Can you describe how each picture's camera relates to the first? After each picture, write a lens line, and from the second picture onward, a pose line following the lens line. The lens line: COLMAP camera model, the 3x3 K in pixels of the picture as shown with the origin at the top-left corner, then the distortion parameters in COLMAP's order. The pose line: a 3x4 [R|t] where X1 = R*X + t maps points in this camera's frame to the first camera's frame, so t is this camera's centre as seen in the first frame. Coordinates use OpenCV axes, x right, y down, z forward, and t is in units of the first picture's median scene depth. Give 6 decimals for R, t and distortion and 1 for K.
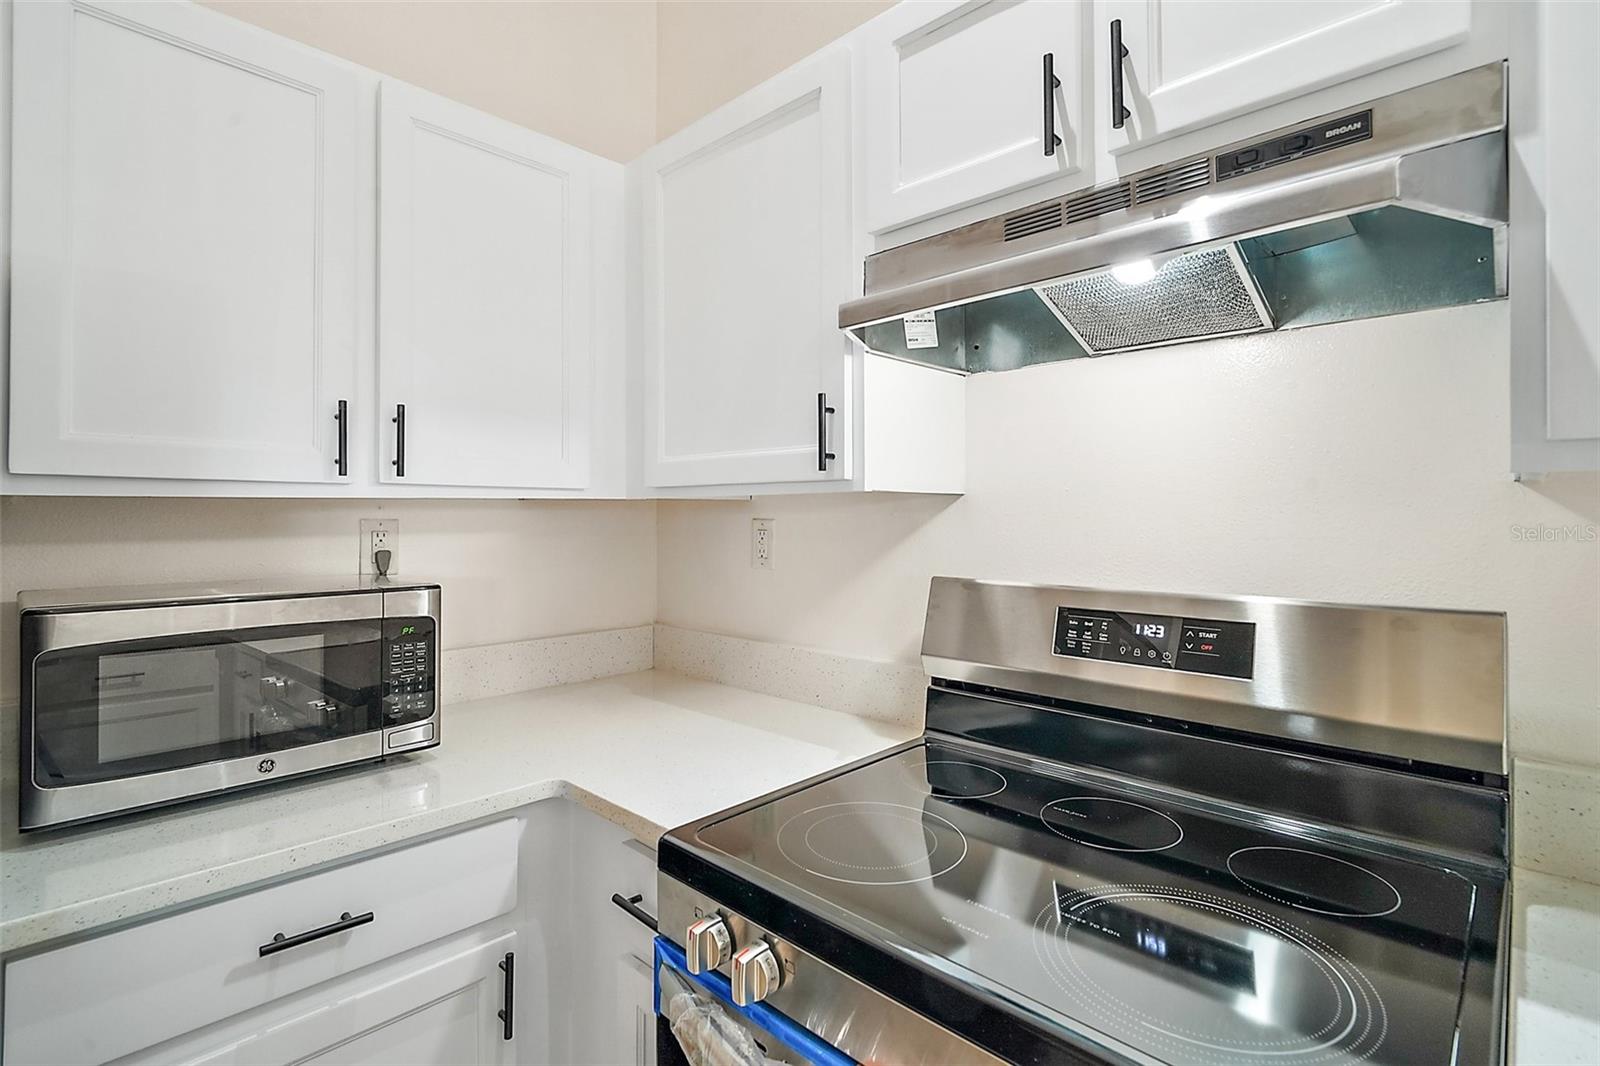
lens RADIAL K [[755.6, 0, 802.6], [0, 755.6, 502.4], [0, 0, 1]] dist [-0.000126, -0.000063]
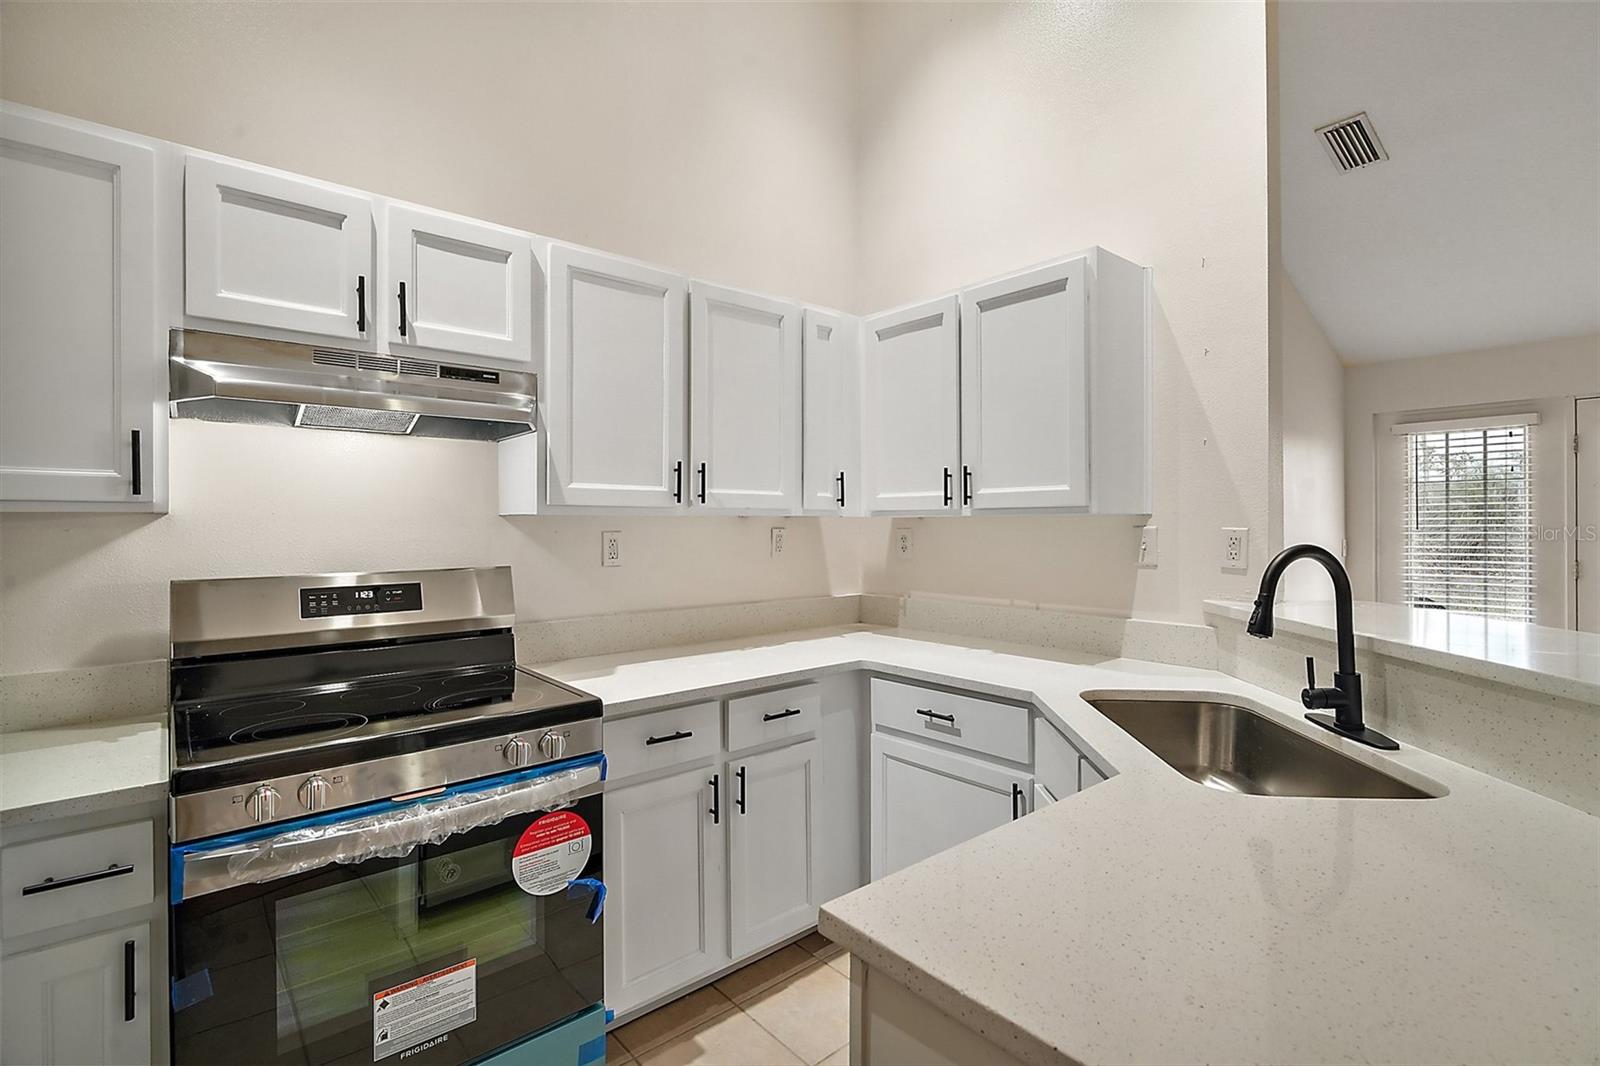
lens RADIAL K [[741.5, 0, 799.2], [0, 741.5, 525.5], [0, 0, 1]] dist [-0.001927, -0.000516]
pose [[0.100518, 0.004501, 0.994925, -1.178478], [-0.008187, 0.999960, -0.003696, 0.003592], [-0.994902, -0.007774, 0.100550, -0.201486]]
